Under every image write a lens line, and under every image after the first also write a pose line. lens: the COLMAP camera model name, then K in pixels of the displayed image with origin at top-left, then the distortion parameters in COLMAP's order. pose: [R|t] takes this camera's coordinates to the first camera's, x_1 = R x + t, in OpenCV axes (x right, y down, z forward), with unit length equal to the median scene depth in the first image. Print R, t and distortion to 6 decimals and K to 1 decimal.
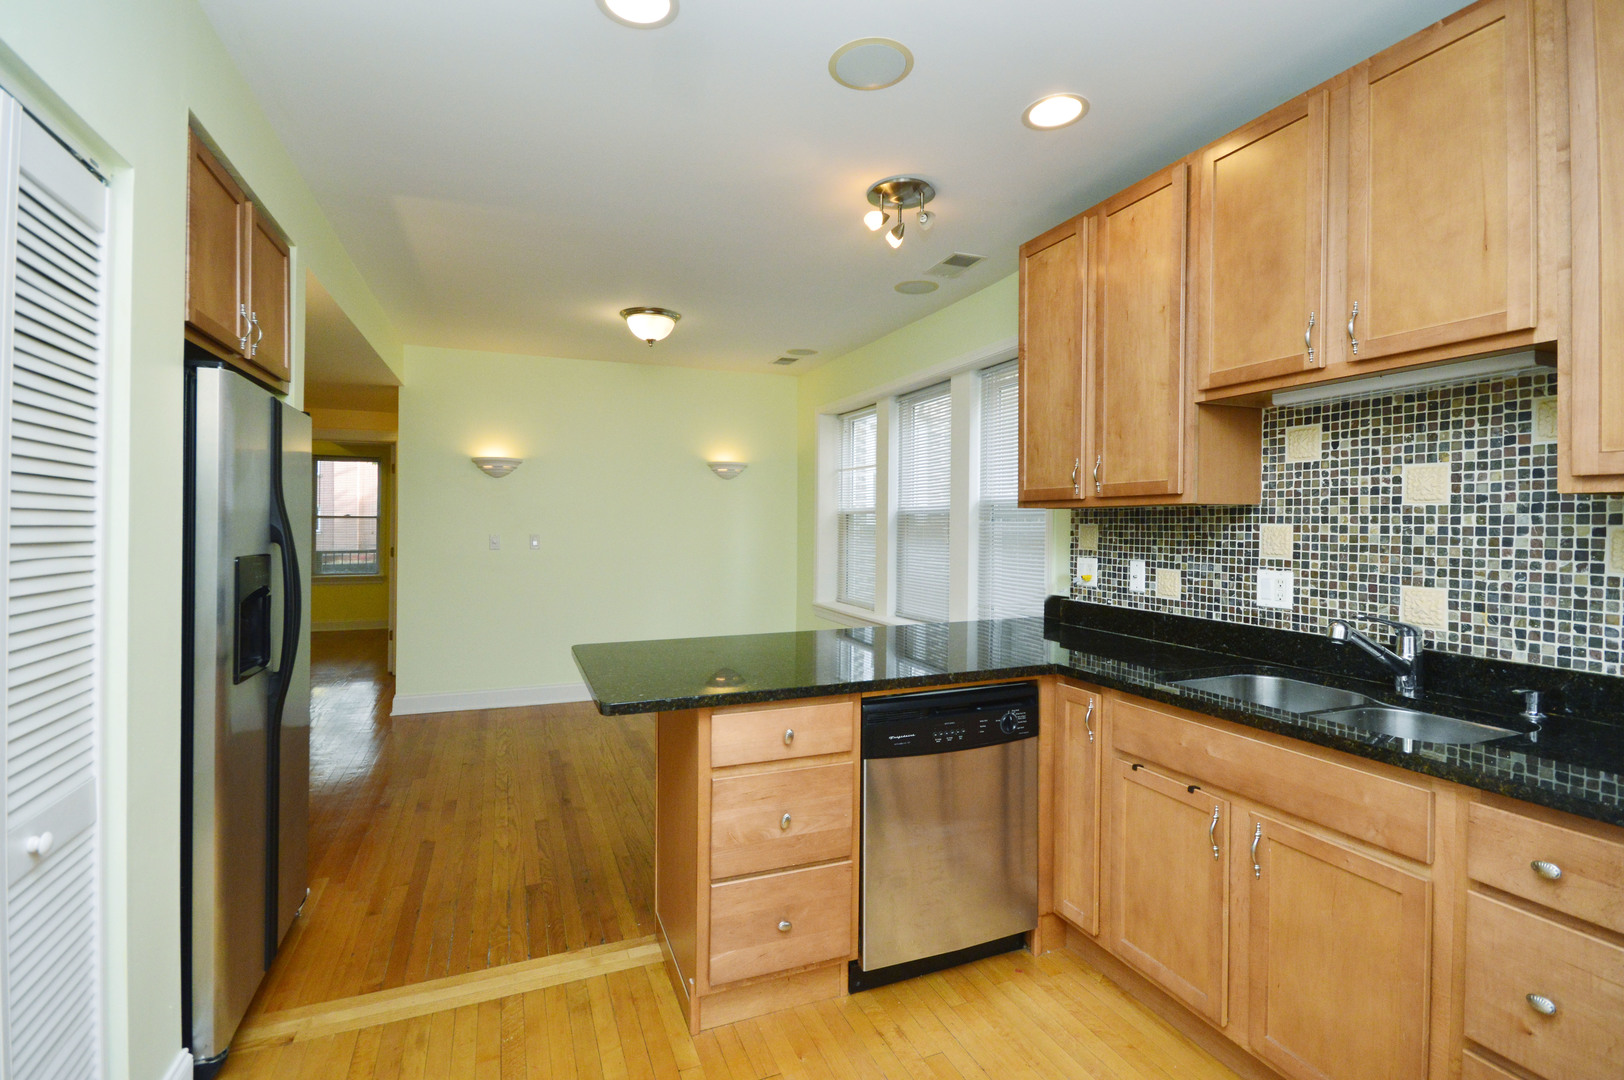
lens RADIAL K [[756.0, 0, 821.0], [0, 756.0, 518.3], [0, 0, 1]] dist [0.002952, -0.005626]
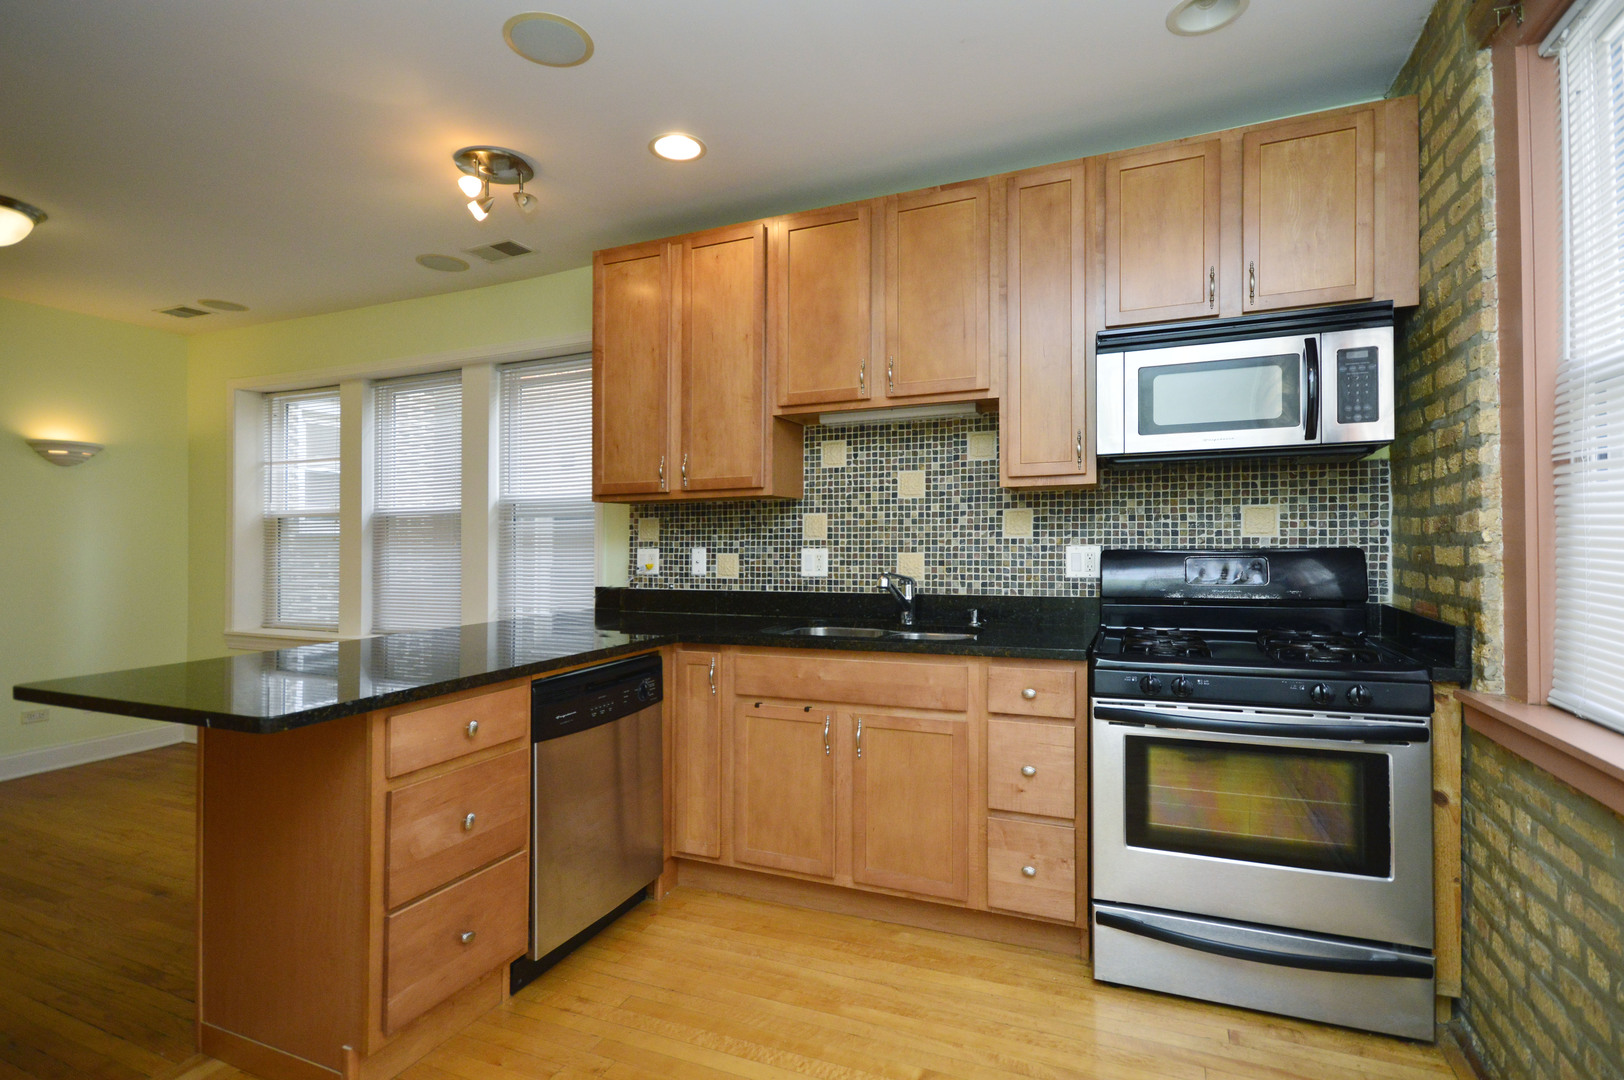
lens RADIAL K [[772.1, 0, 826.2], [0, 772.1, 535.5], [0, 0, 1]] dist [-0.001918, 0.000819]
pose [[0.707207, -0.002735, 0.707001, -0.340232], [0.006936, 0.999971, -0.003069, 0.049940], [-0.706972, 0.007075, 0.707206, 0.023840]]
